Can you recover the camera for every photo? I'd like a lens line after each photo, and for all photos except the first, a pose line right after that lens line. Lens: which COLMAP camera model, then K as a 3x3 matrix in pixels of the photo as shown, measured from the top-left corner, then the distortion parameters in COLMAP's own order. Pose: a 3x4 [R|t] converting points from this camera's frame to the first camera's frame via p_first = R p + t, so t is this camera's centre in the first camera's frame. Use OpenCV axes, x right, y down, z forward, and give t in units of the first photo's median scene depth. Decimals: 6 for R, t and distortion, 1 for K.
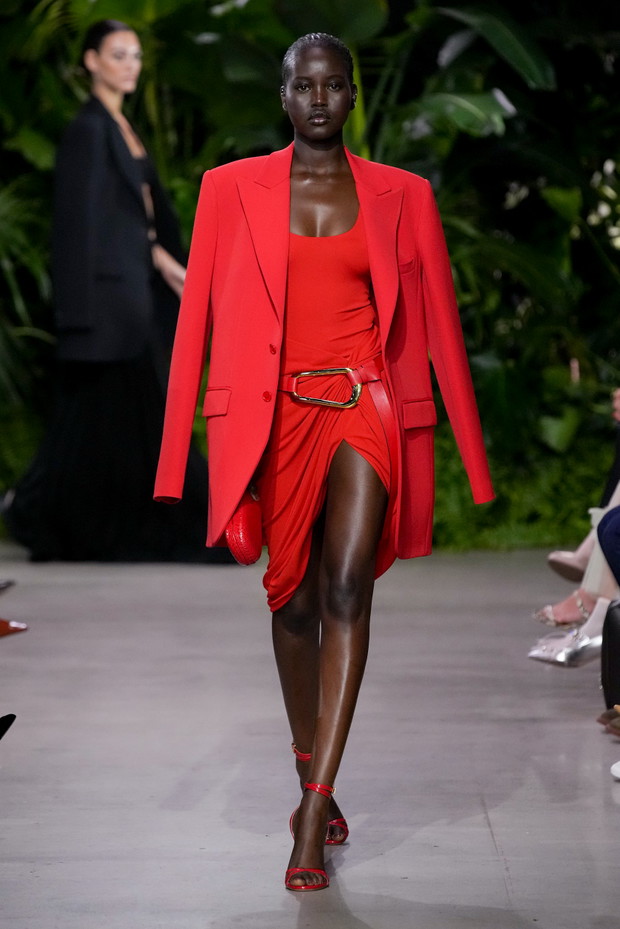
lens RADIAL K [[5574.1, 0, 314.3], [0, 5574.1, 463.6], [0, 0, 1]] dist [1.152106, 16.074157]
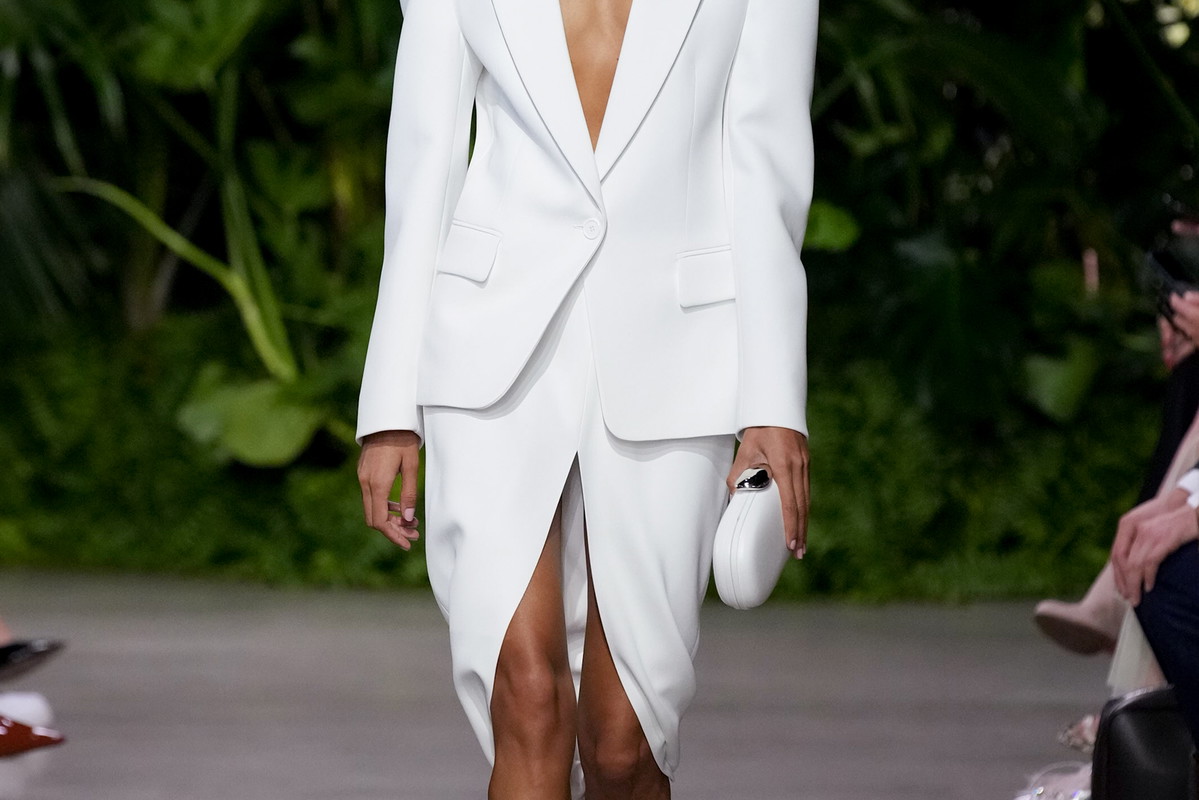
lens RADIAL K [[6625.7, 0, 599.7], [0, 6625.7, 424.1], [0, 0, 1]] dist [1.138159, -9.313078]
pose [[0.999812, 0.013907, -0.013485, 0.008110], [-0.014130, 0.999763, -0.016569, 0.009468], [0.013252, 0.016756, 0.999772, 0.355875]]
